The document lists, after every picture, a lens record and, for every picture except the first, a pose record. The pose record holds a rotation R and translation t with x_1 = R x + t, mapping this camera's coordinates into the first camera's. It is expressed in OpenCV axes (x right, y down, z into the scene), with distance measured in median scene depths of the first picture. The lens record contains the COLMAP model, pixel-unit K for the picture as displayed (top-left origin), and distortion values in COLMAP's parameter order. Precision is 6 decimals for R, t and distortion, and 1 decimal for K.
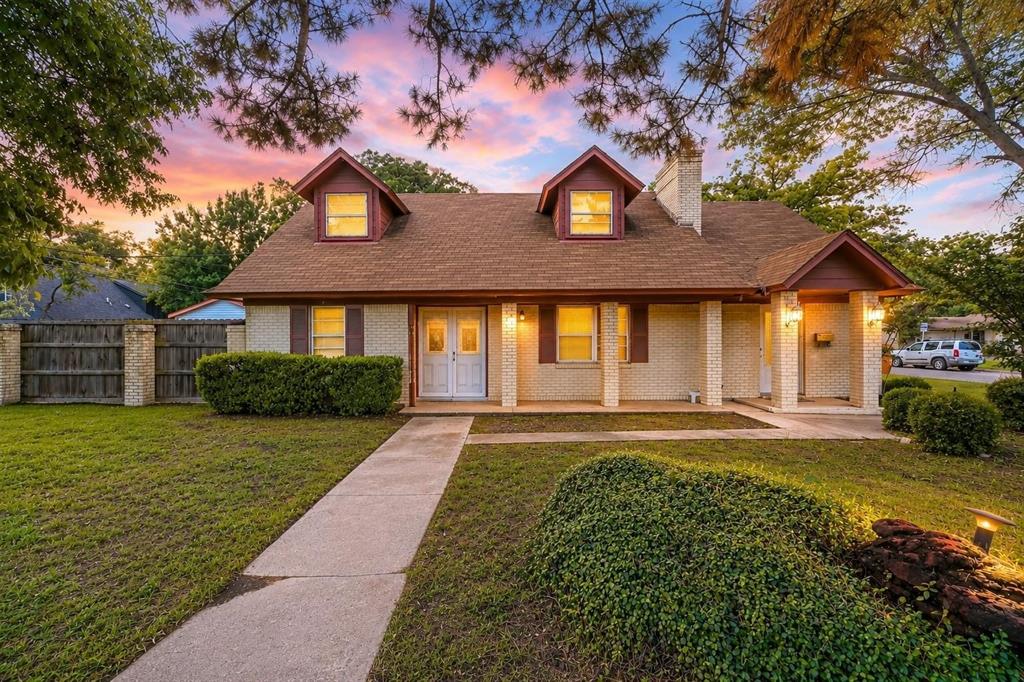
lens RADIAL K [[407.0, 0, 513.0], [0, 407.0, 340.0], [0, 0, 1]] dist [0.001944, -0.000051]
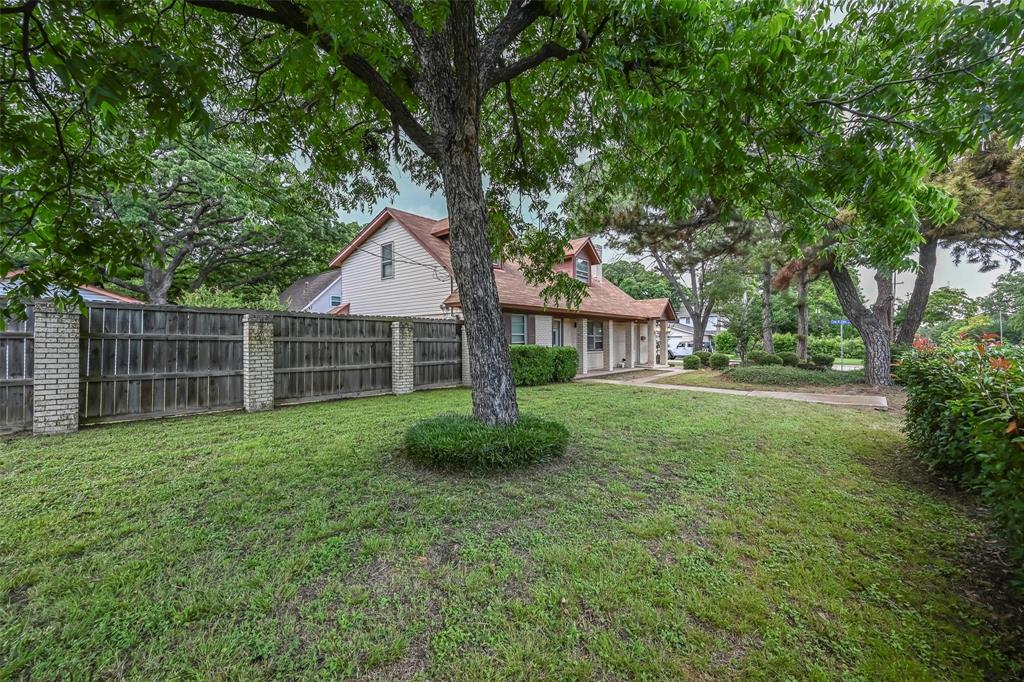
lens RADIAL K [[407.0, 0, 513.0], [0, 407.0, 340.0], [0, 0, 1]] dist [0.001944, -0.000051]
pose [[0.643243, 0.004746, 0.765648, -2.119998], [-0.003570, 0.999989, -0.003199, 0.020995], [-0.765654, -0.000675, 0.643252, 0.080528]]
